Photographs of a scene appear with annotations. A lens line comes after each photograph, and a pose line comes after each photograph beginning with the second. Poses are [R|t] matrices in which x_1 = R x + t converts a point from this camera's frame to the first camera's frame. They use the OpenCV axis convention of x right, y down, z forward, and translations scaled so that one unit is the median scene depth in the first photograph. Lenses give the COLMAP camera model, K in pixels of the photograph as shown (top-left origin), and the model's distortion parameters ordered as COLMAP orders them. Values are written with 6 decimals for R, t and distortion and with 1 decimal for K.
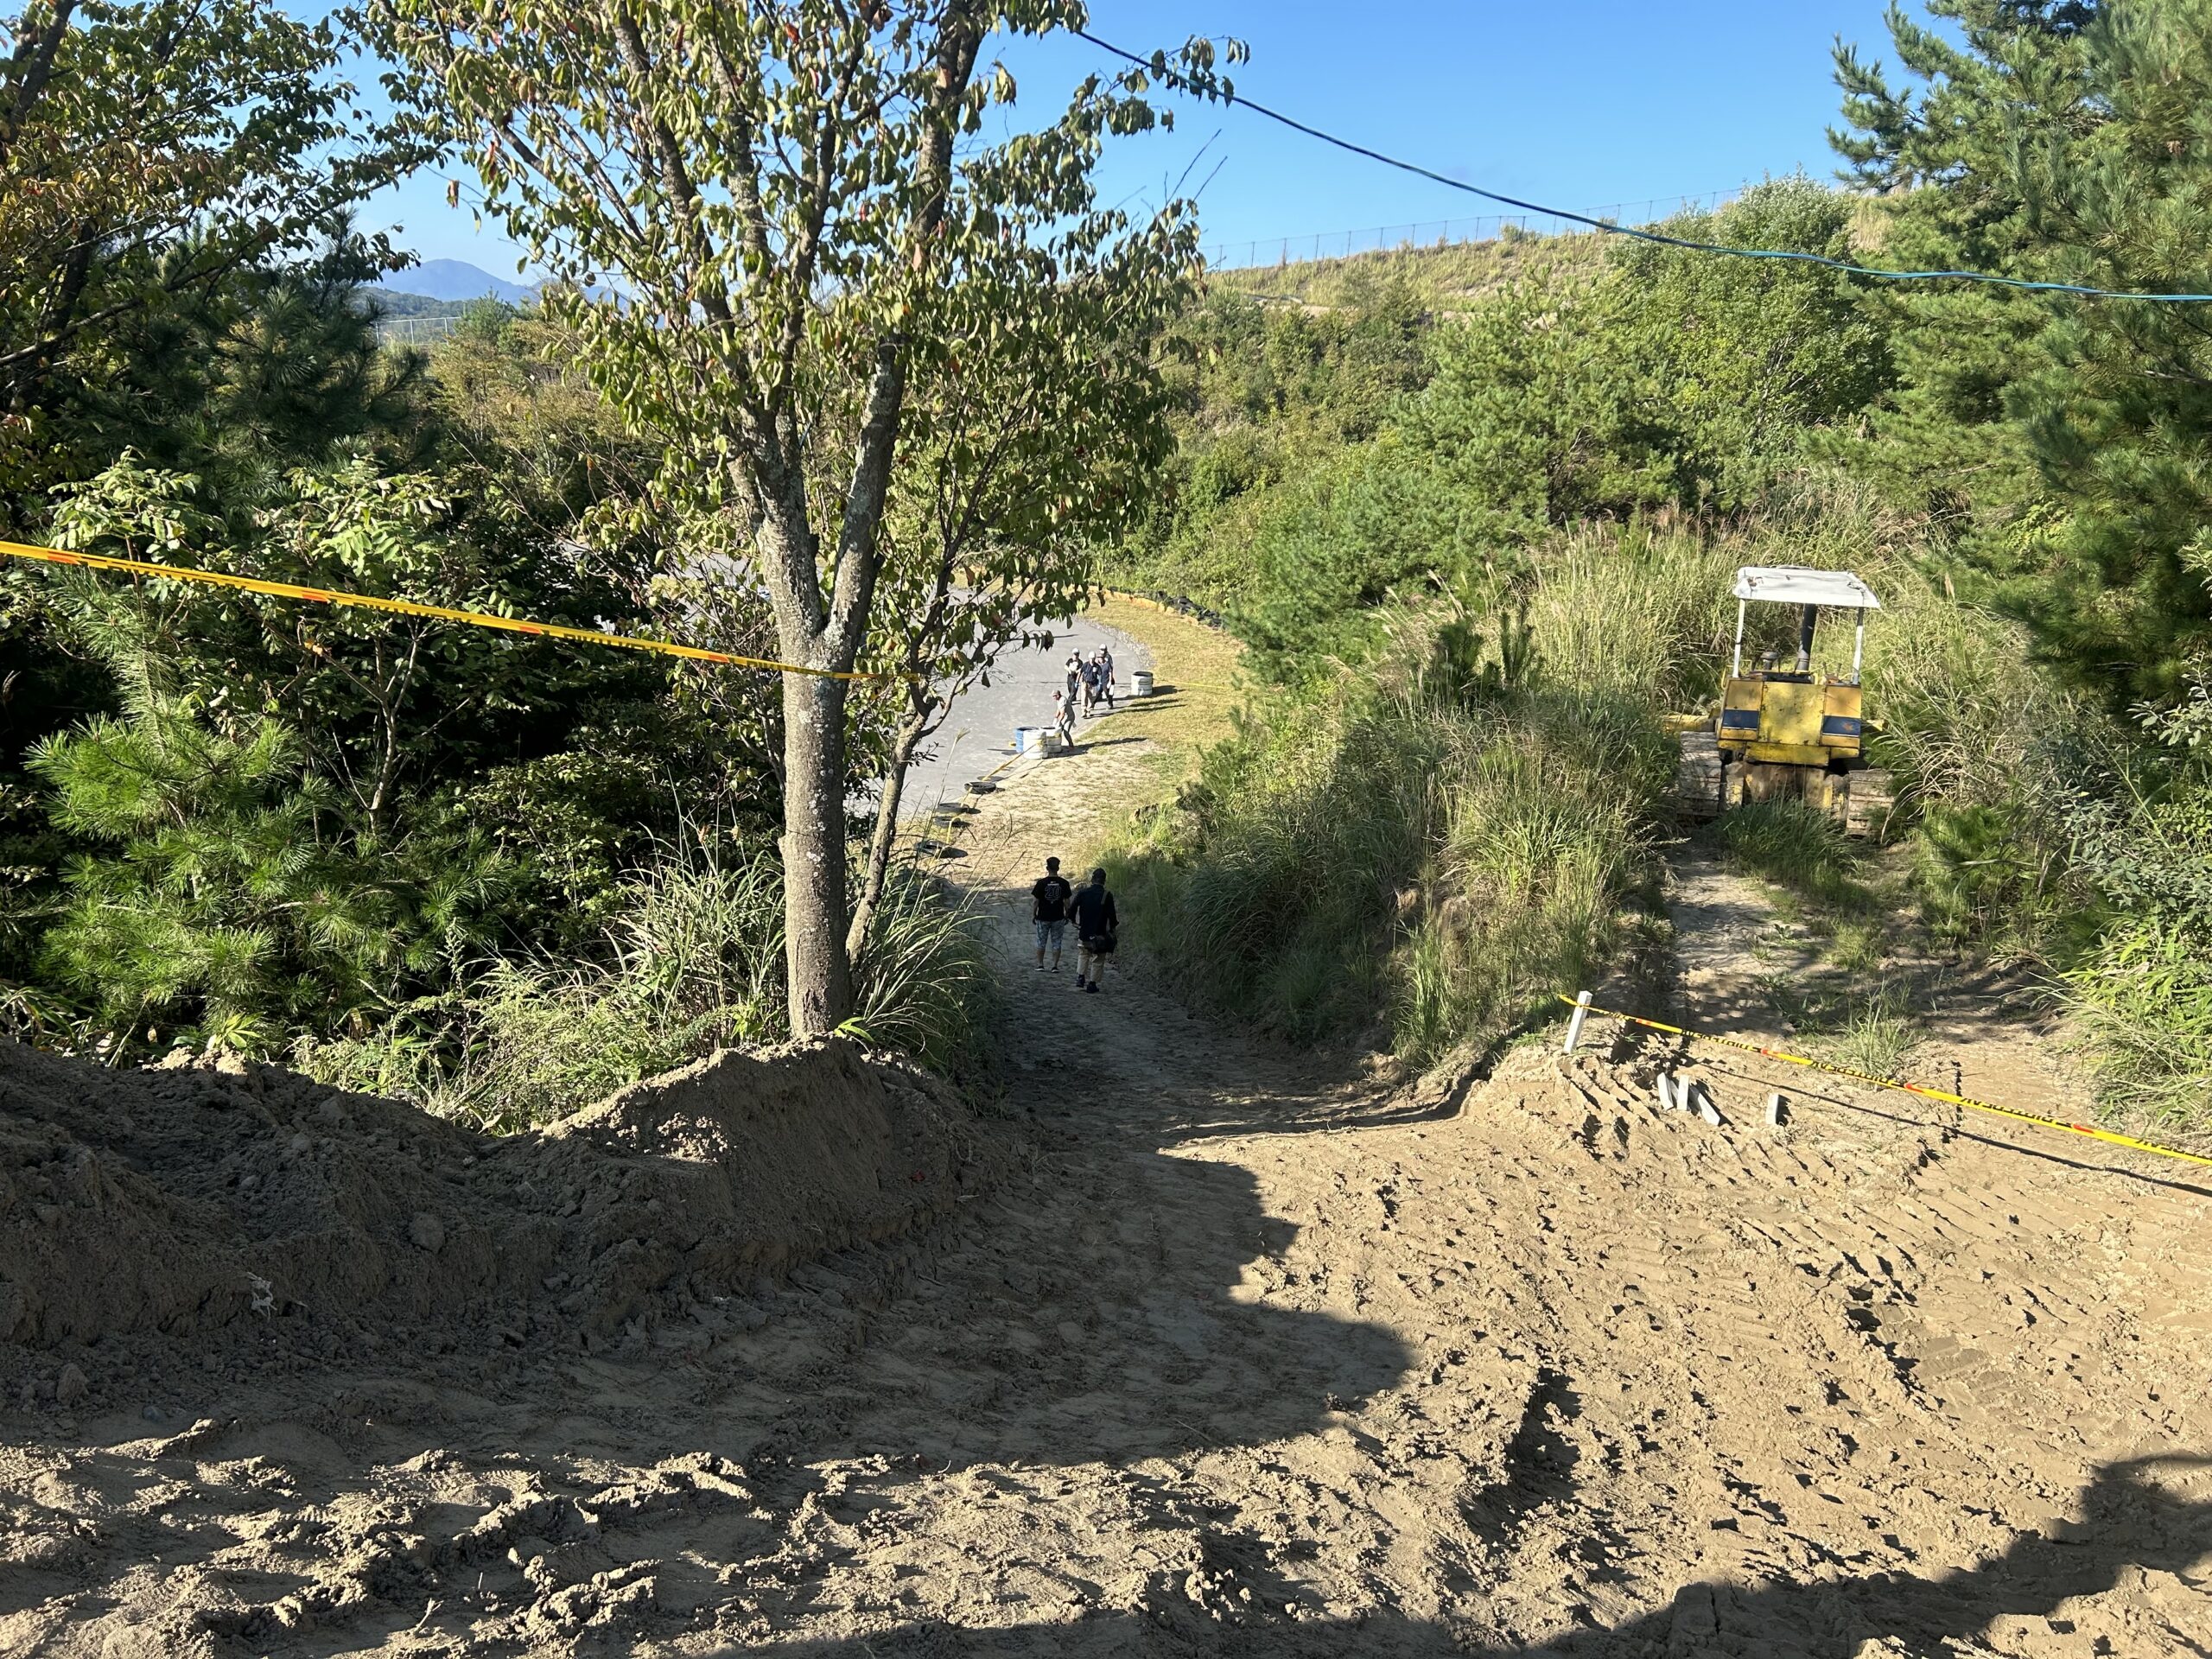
lens RADIAL K [[1688.3, 0, 1105.5], [0, 1688.3, 838.3], [0, 0, 1]] dist [0.007812, 0.000406]
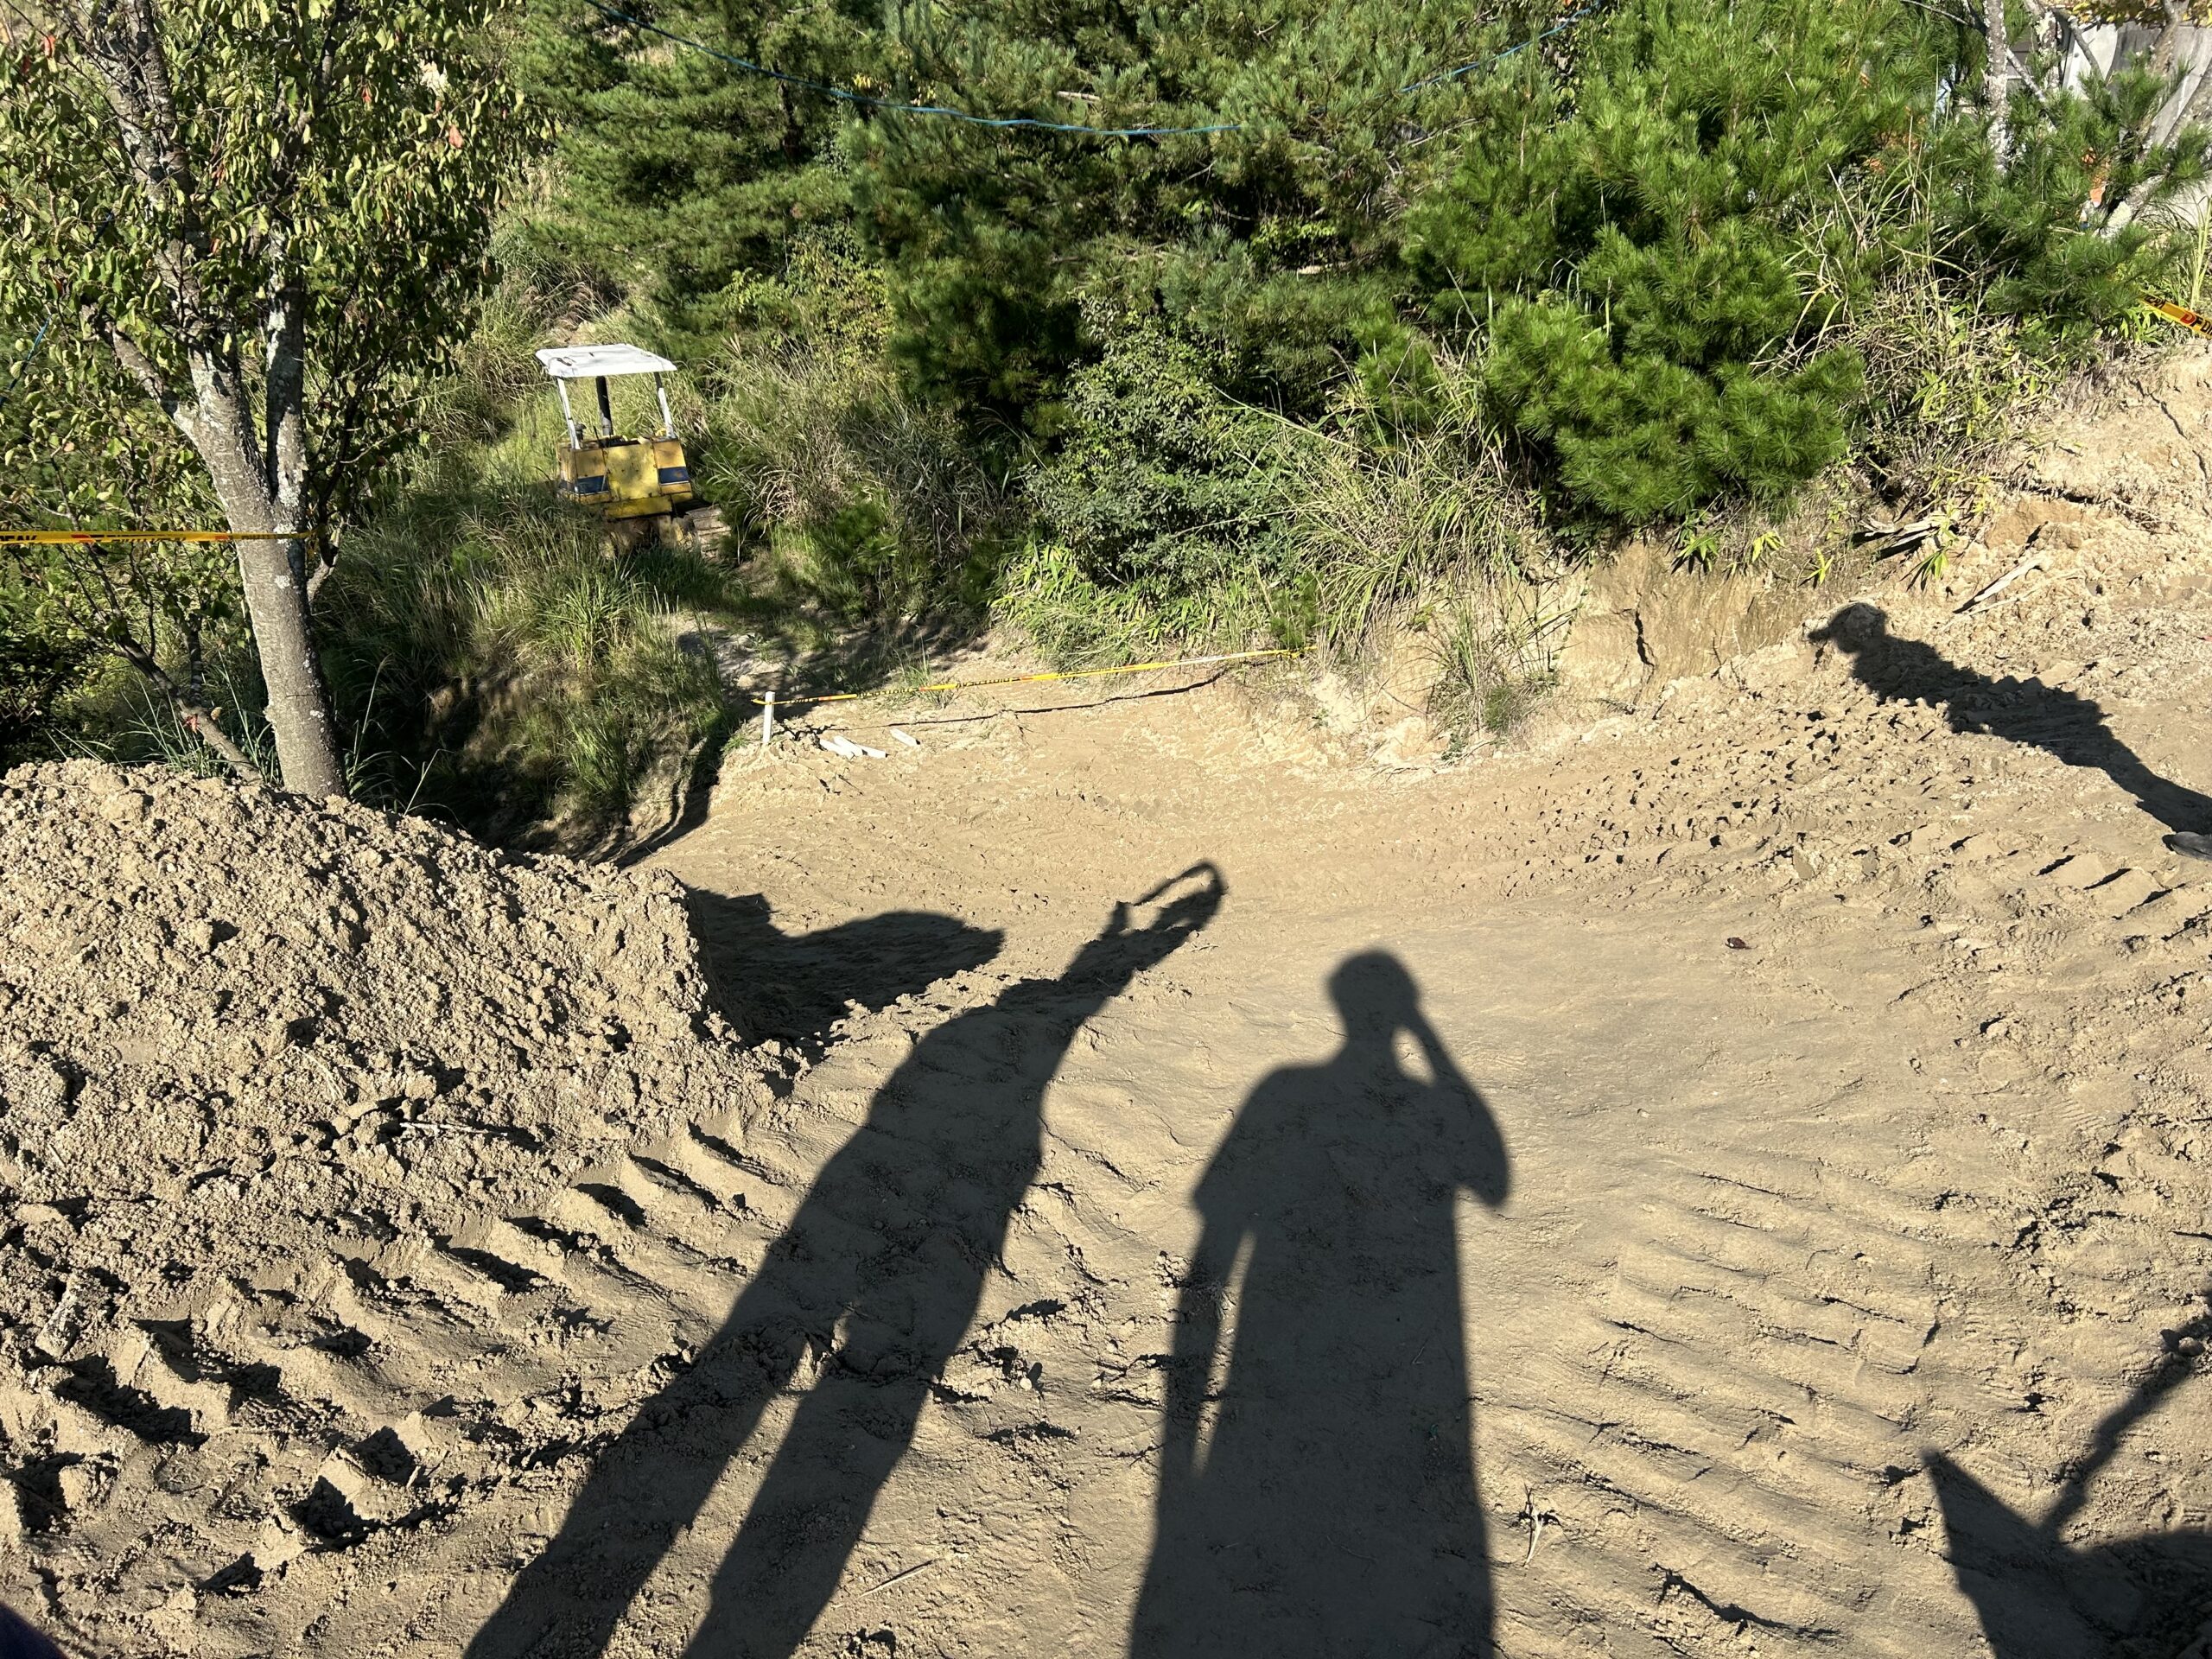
lens RADIAL K [[1688.3, 0, 1106.9], [0, 1688.3, 824.4], [0, 0, 1]] dist [0.007812, 0.000406]
pose [[0.654209, -0.318160, 0.686137, -0.257857], [0.239213, 0.947684, 0.211357, -0.012430], [-0.717487, 0.025861, 0.696092, -0.033267]]
